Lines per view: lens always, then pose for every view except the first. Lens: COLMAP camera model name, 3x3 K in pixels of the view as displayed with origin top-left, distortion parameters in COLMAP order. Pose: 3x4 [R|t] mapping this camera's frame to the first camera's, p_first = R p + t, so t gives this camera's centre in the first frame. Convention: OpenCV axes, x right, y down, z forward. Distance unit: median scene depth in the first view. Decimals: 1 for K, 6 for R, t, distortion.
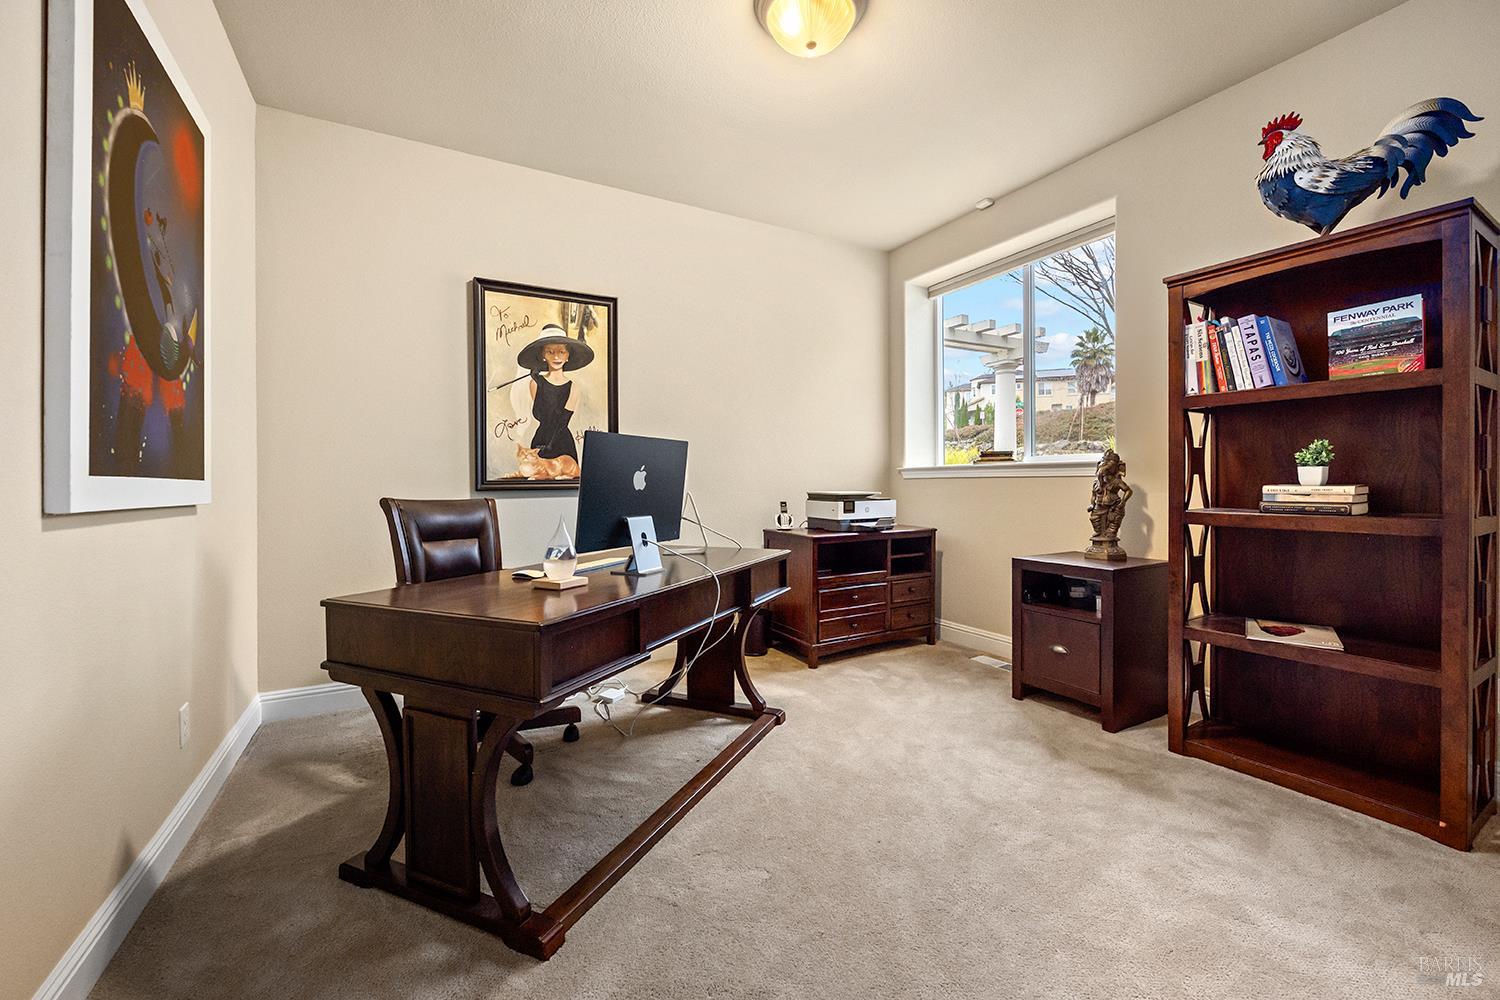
lens RADIAL K [[609.6, 0, 755.5], [0, 609.6, 476.4], [0, 0, 1]] dist [-0.016406, -0.000203]
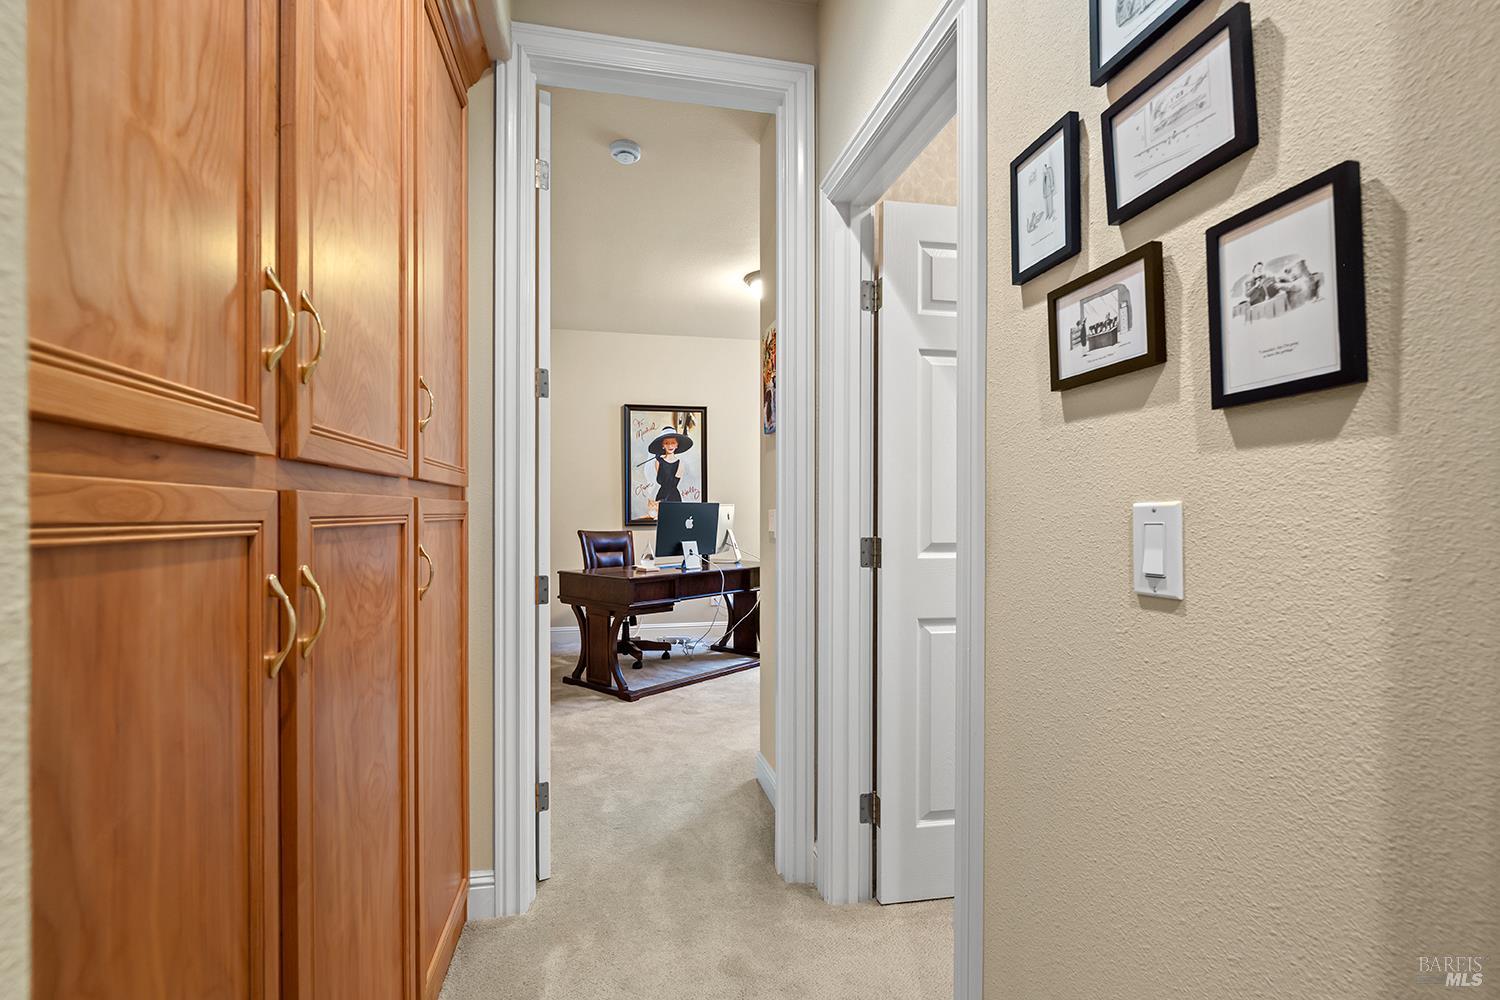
lens RADIAL K [[692.5, 0, 748.9], [0, 692.5, 505.7], [0, 0, 1]] dist [0.000304, 0.000011]
pose [[0.954347, 0.005133, -0.298656, 0.478597], [-0.004008, 0.999982, 0.004381, -0.044698], [0.298674, -0.002984, 0.954351, -0.803325]]
